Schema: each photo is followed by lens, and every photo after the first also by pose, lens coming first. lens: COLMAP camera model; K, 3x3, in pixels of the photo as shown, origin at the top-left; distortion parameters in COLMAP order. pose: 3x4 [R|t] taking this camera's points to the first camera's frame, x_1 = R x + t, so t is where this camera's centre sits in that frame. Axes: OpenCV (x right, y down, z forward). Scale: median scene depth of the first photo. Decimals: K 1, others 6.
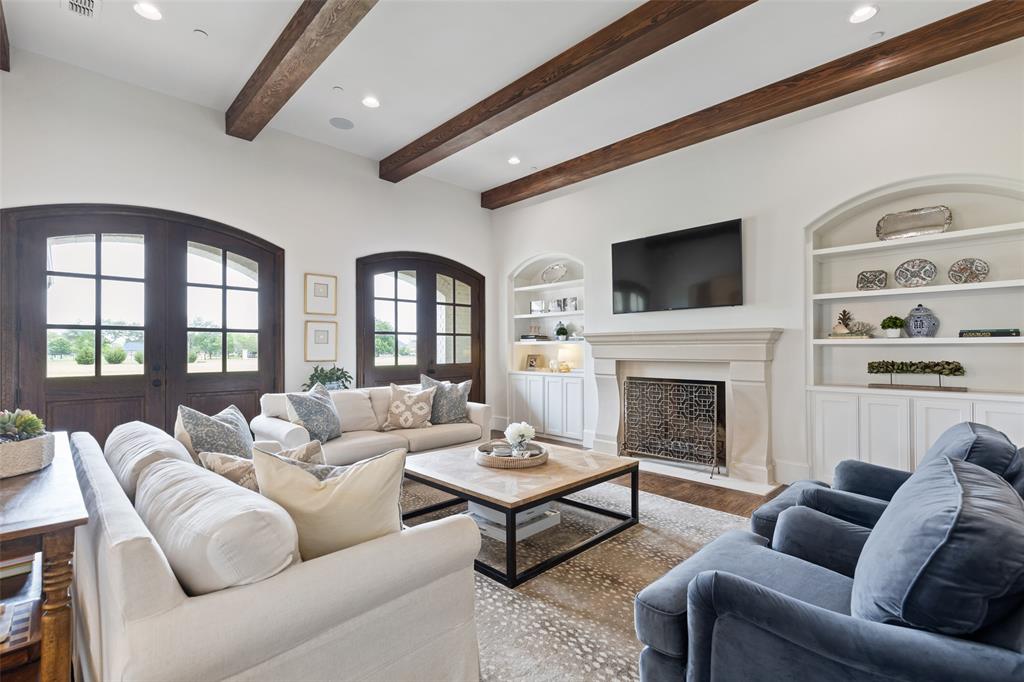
lens RADIAL K [[463.2, 0, 513.8], [0, 463.2, 345.0], [0, 0, 1]] dist [0.013701, -0.000055]
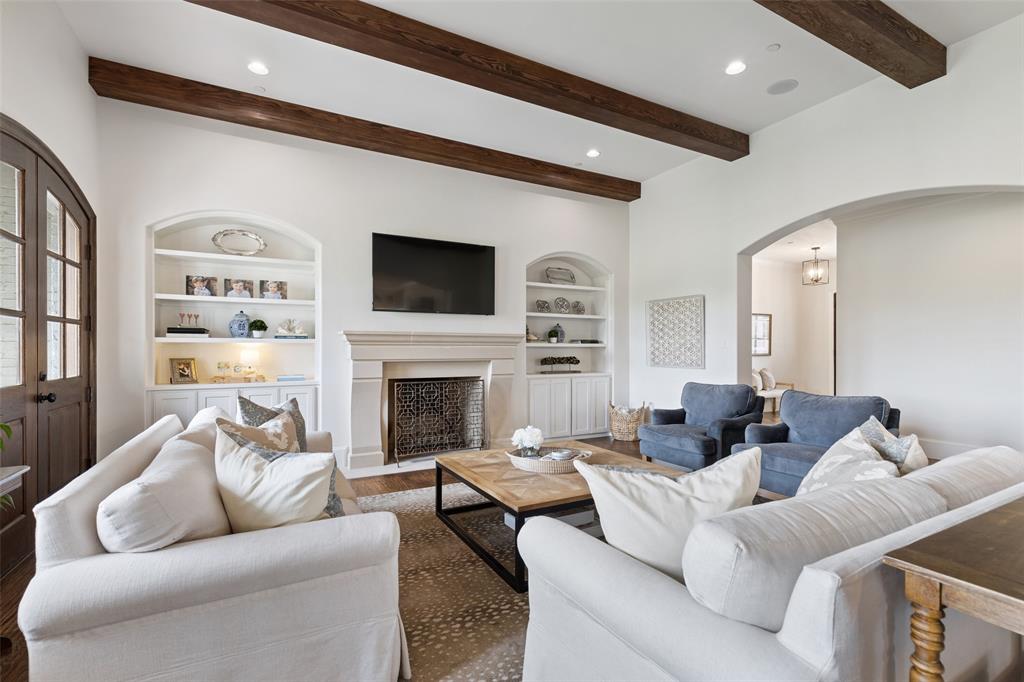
lens RADIAL K [[463.2, 0, 514.3], [0, 463.2, 346.9], [0, 0, 1]] dist [0.013701, -0.000055]
pose [[0.275487, 0.003979, 0.961297, -0.625586], [-0.010666, 0.999943, -0.001082, 0.001607], [-0.961246, -0.009955, 0.275513, 0.525085]]
